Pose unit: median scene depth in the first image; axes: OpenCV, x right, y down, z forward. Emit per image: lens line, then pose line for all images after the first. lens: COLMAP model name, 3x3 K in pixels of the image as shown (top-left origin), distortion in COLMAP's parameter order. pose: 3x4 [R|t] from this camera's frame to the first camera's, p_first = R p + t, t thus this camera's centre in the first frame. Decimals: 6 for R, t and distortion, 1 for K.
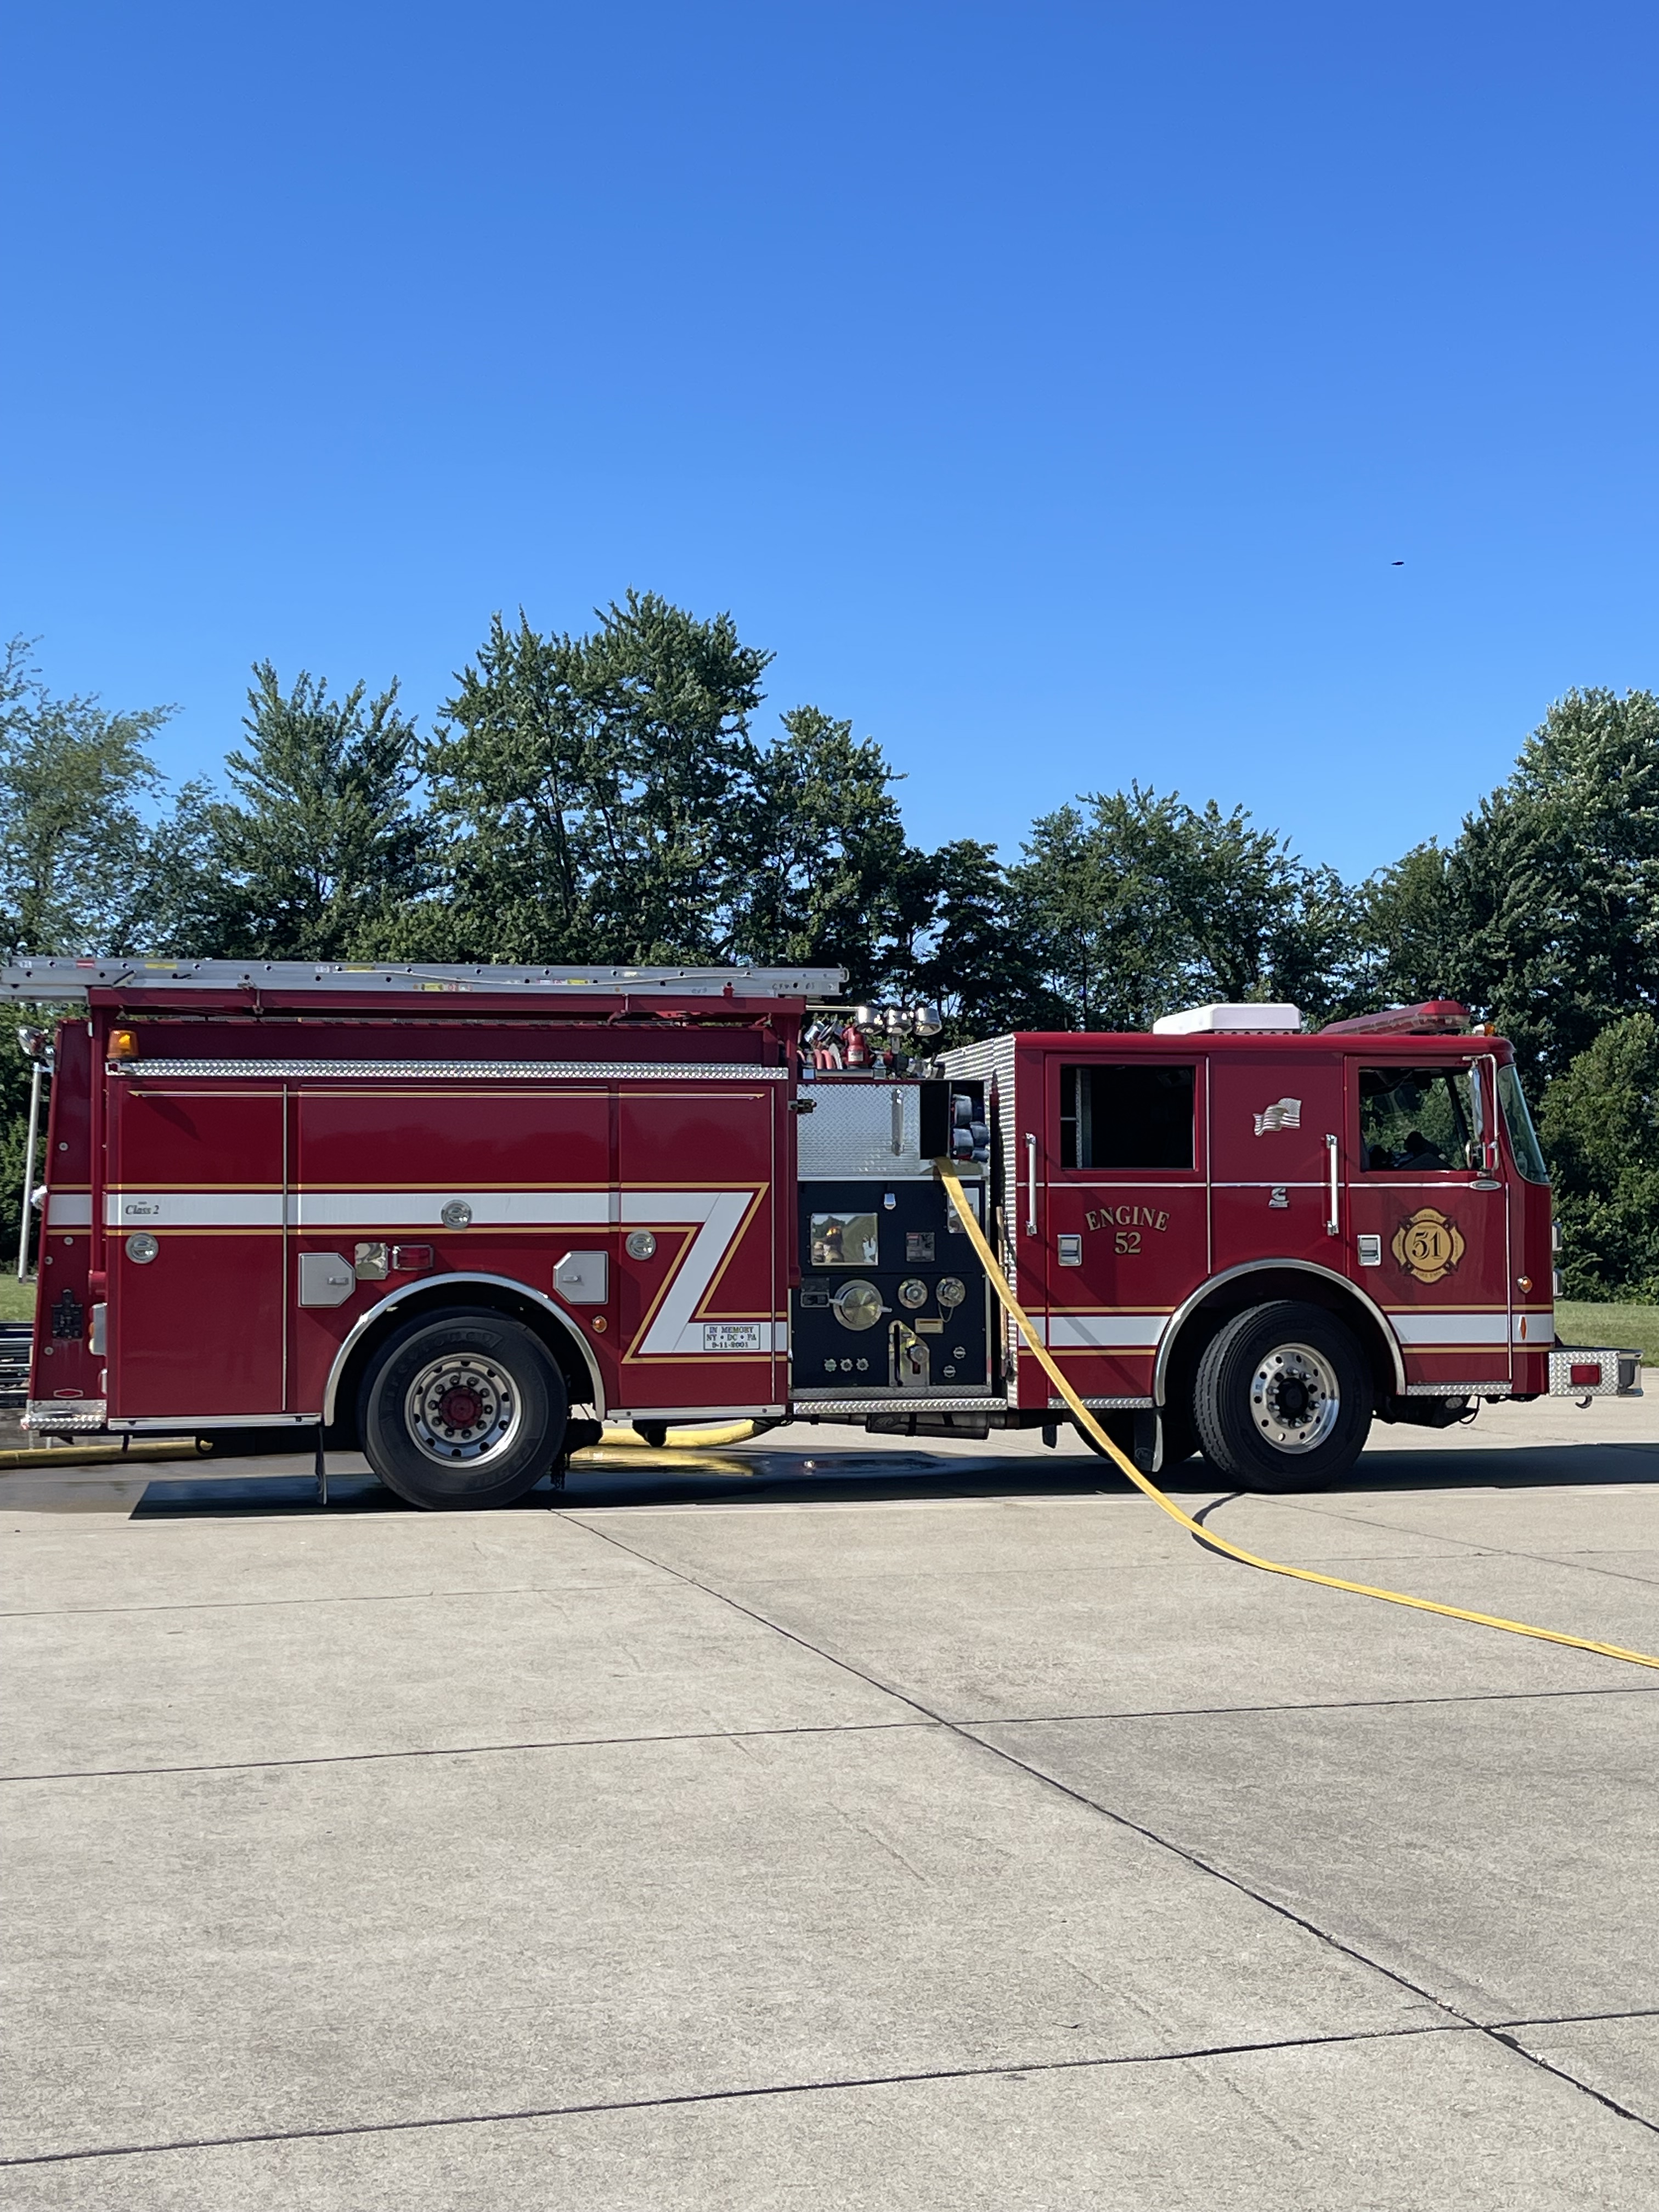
lens RADIAL K [[2966.7, 0, 829.5], [0, 2966.7, 1106.0], [0, 0, 1]] dist [0.022204, 0.025629]
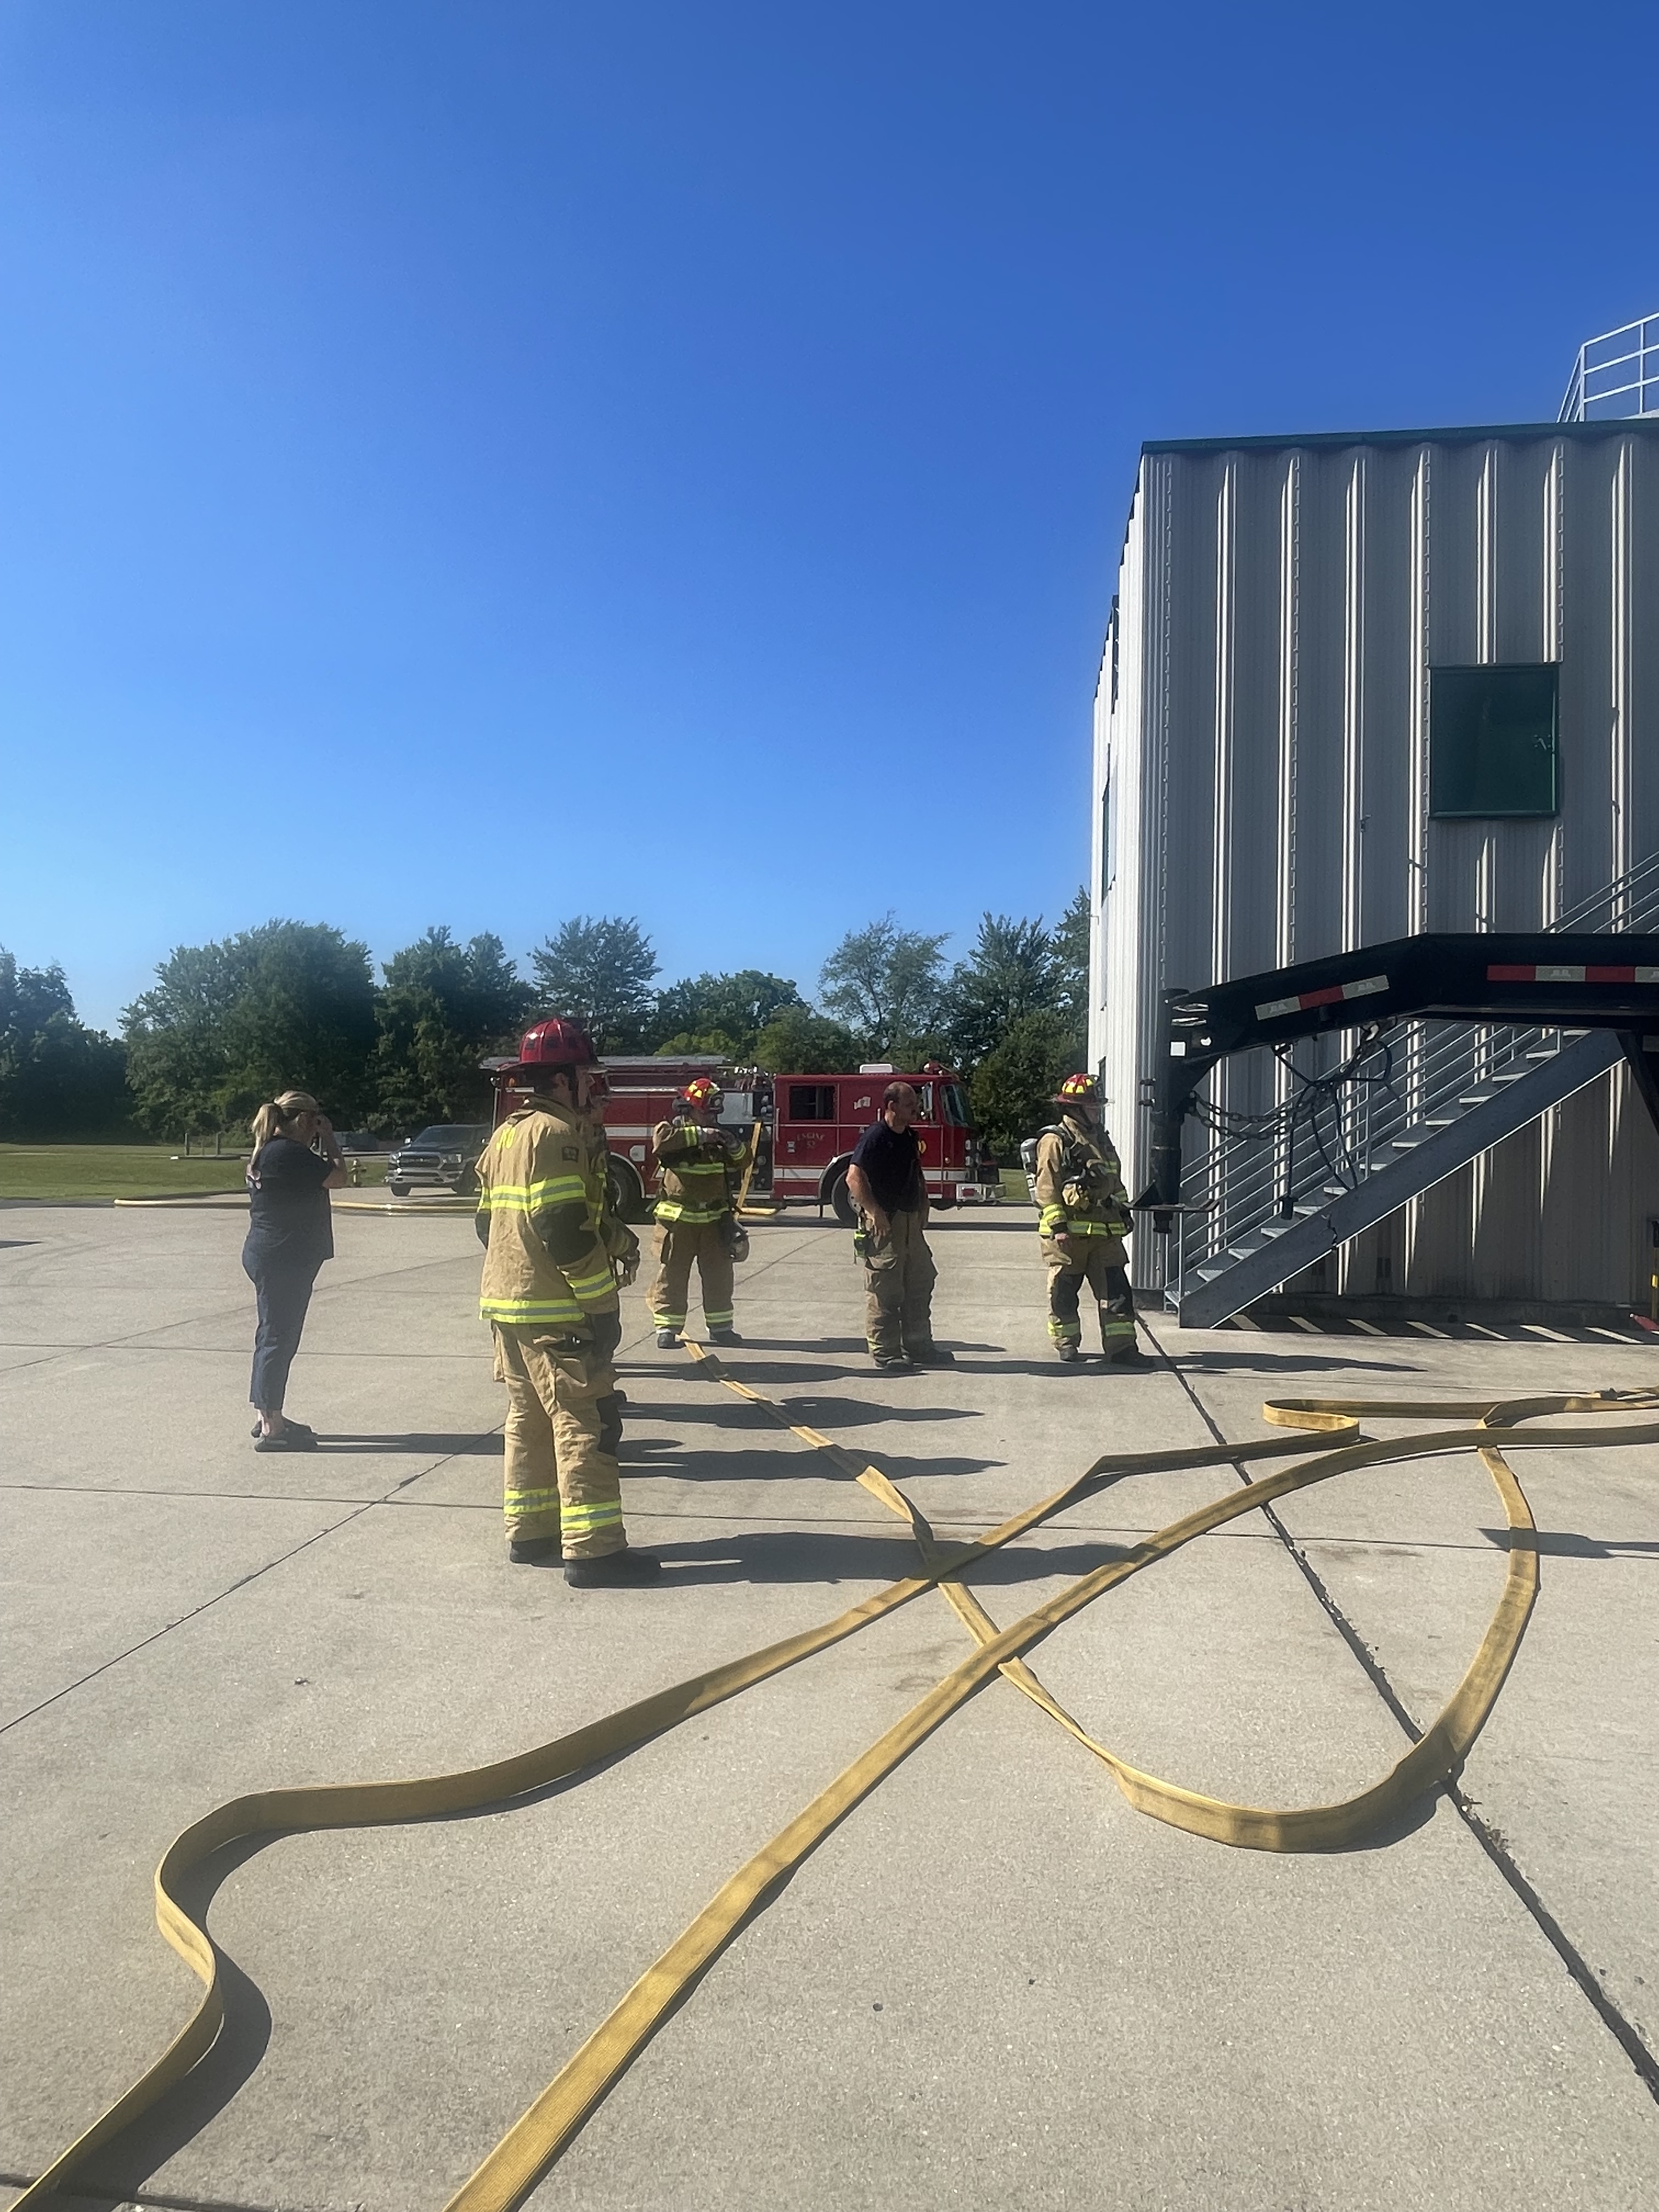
lens RADIAL K [[1353.7, 0, 829.5], [0, 1353.7, 1106.0], [0, 0, 1]] dist [0.000479, -0.000003]
pose [[0.915600, -0.001607, -0.402088, 0.663855], [0.004743, 0.999966, 0.006803, -0.002584], [0.402063, -0.008136, 0.915576, -0.250100]]
